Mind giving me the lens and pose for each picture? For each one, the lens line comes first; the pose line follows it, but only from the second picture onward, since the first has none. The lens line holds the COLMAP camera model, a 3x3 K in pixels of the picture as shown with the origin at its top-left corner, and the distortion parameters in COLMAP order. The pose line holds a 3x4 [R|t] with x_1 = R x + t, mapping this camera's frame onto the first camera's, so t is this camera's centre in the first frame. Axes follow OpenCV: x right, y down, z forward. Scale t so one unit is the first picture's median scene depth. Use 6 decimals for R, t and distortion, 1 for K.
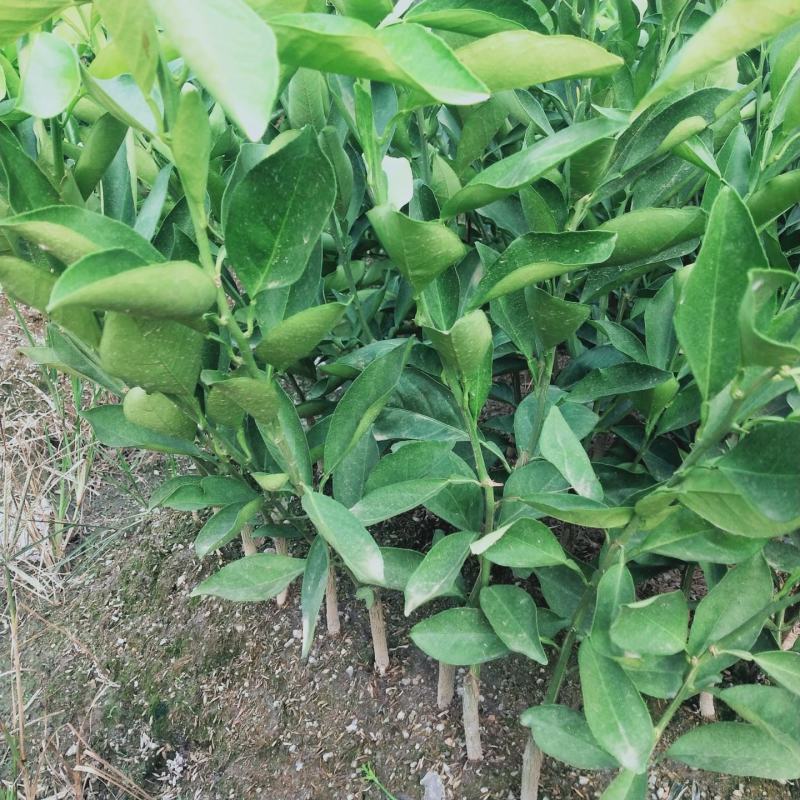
lens RADIAL K [[858.8, 0, 400.0], [0, 858.8, 400.0], [0, 0, 1]] dist [0.079737, -0.222055]
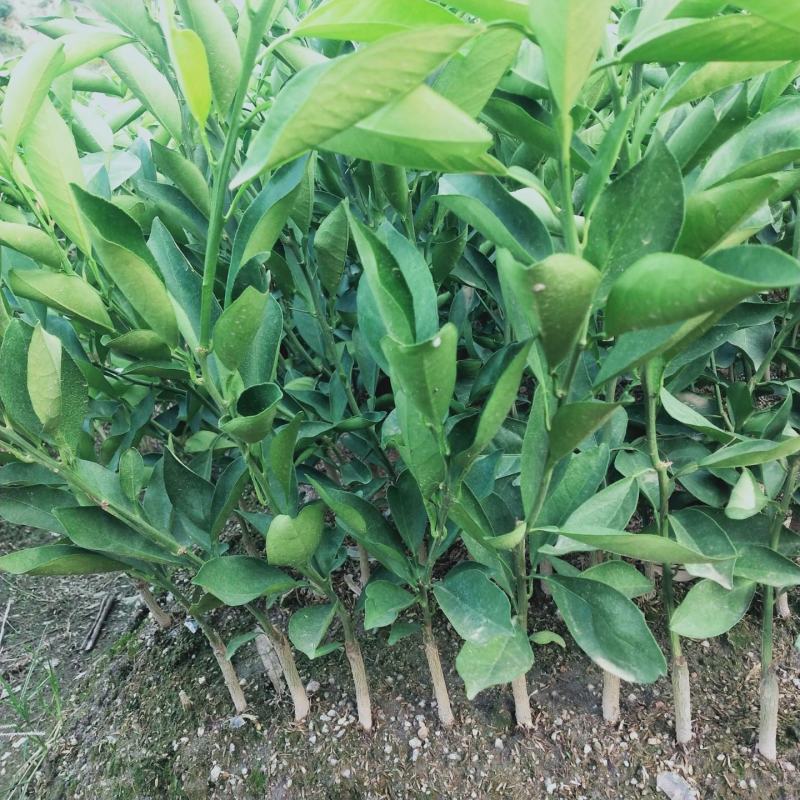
lens RADIAL K [[858.8, 0, 400.0], [0, 858.8, 400.0], [0, 0, 1]] dist [0.079737, -0.222055]
pose [[0.825863, -0.298930, 0.478112, -0.523633], [0.357157, 0.933450, -0.033313, -0.046899], [-0.436335, 0.198273, 0.877667, 0.155511]]
